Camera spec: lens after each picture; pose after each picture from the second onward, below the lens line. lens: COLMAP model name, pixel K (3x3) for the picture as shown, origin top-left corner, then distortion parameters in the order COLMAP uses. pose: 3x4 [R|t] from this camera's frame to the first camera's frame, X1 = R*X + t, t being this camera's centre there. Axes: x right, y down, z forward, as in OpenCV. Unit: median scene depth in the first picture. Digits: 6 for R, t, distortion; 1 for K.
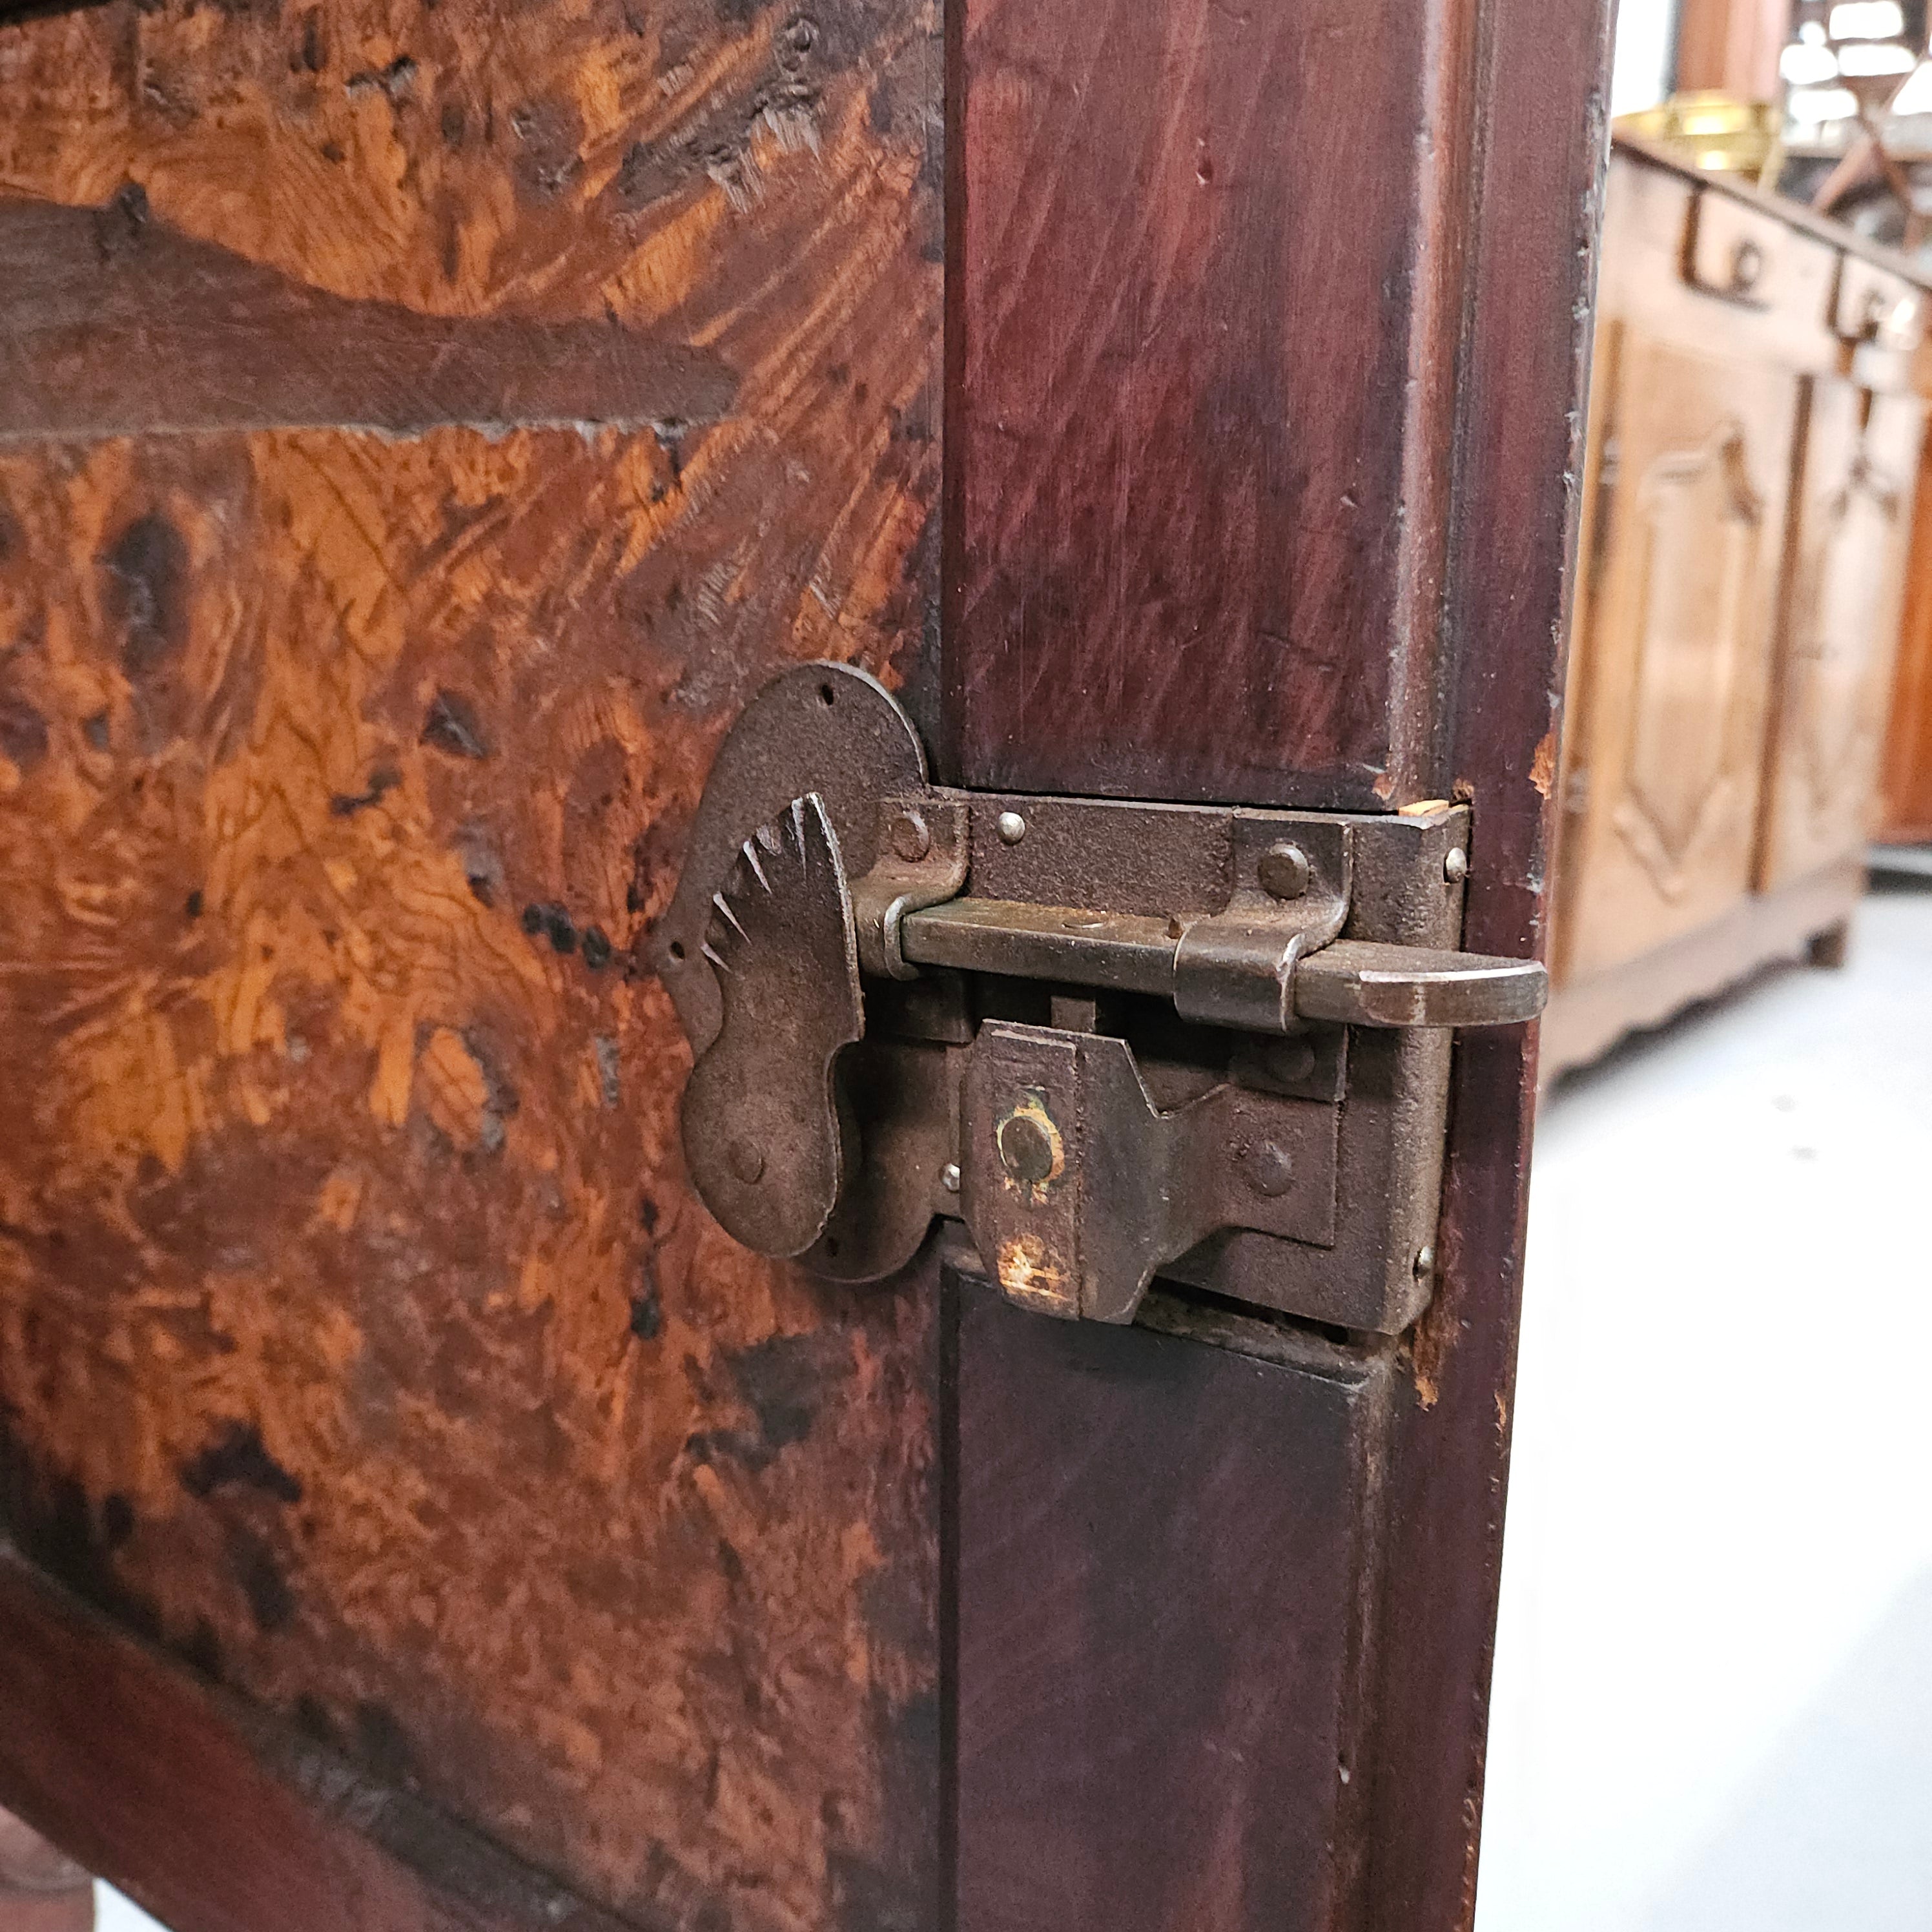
lens RADIAL K [[1805.2, 0, 984.9], [0, 1805.2, 973.1], [0, 0, 1]] dist [-0.010976, 0.000000]
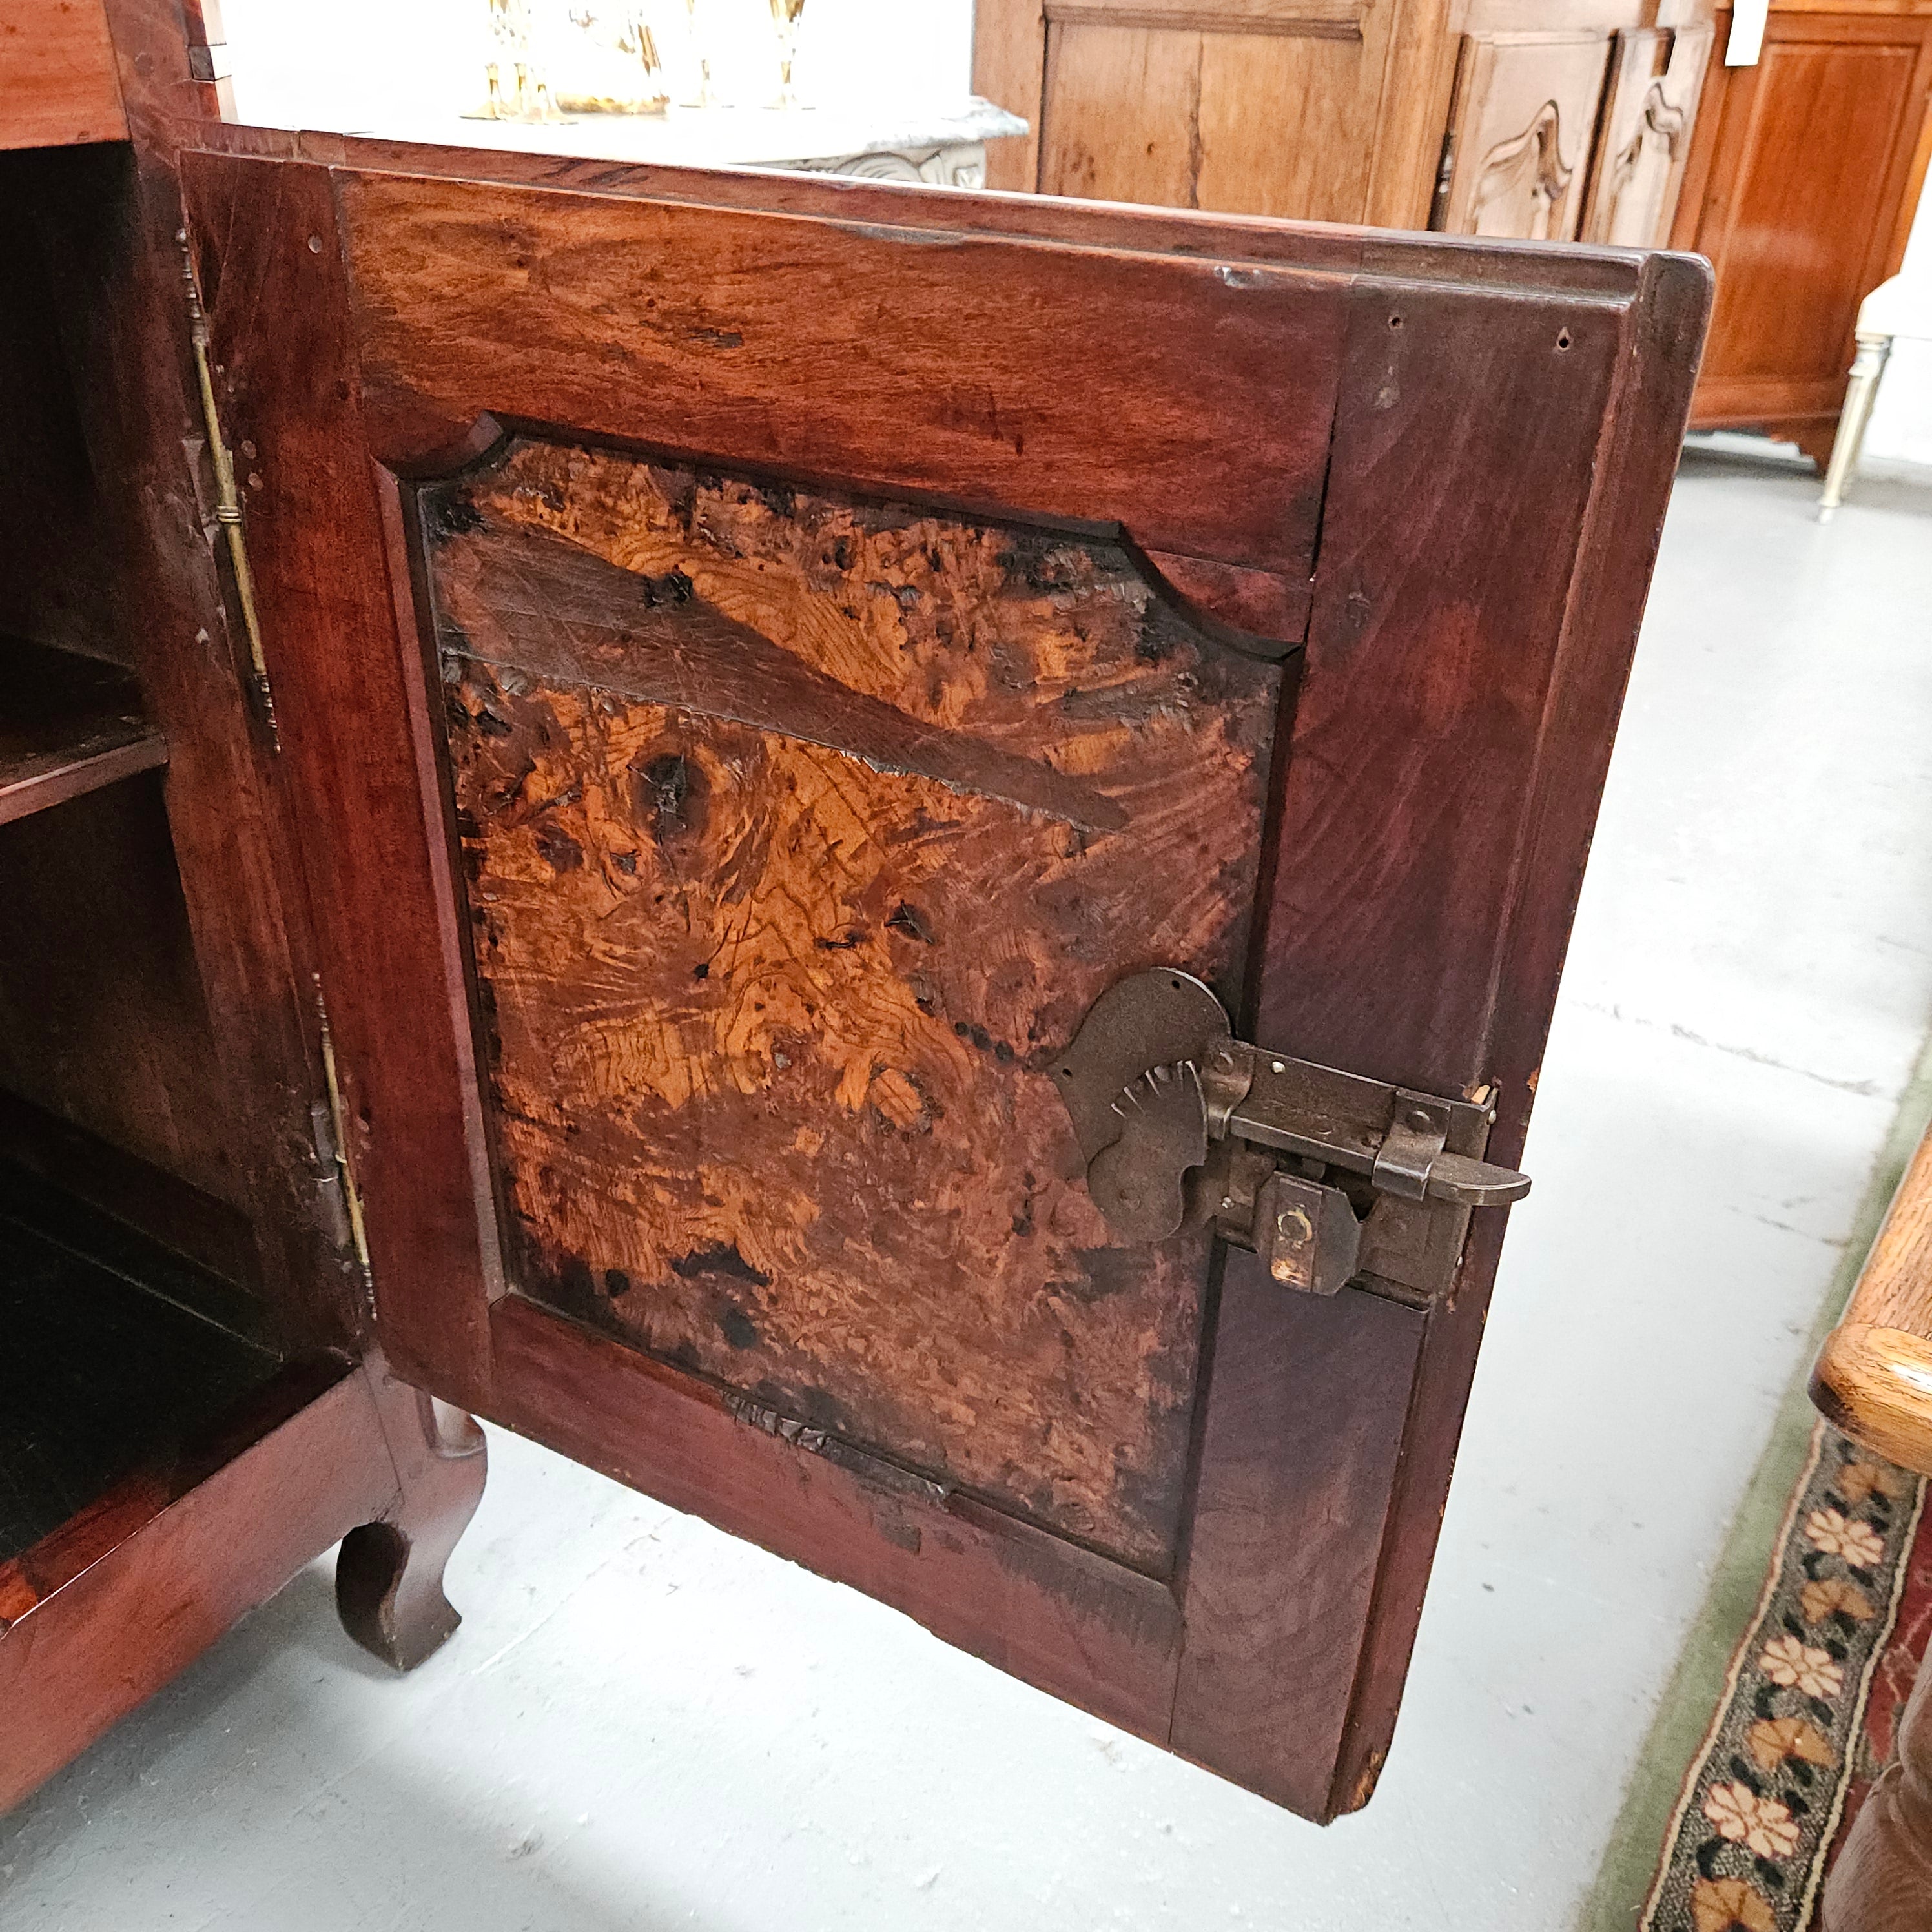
lens RADIAL K [[1805.2, 0, 947.1], [0, 1805.2, 964.0], [0, 0, 1]] dist [-0.010976, 0.000000]
pose [[0.994289, -0.030568, 0.102254, -0.441804], [-0.000777, 0.956005, 0.293350, -0.619779], [-0.106722, -0.291754, 0.950521, -0.714871]]
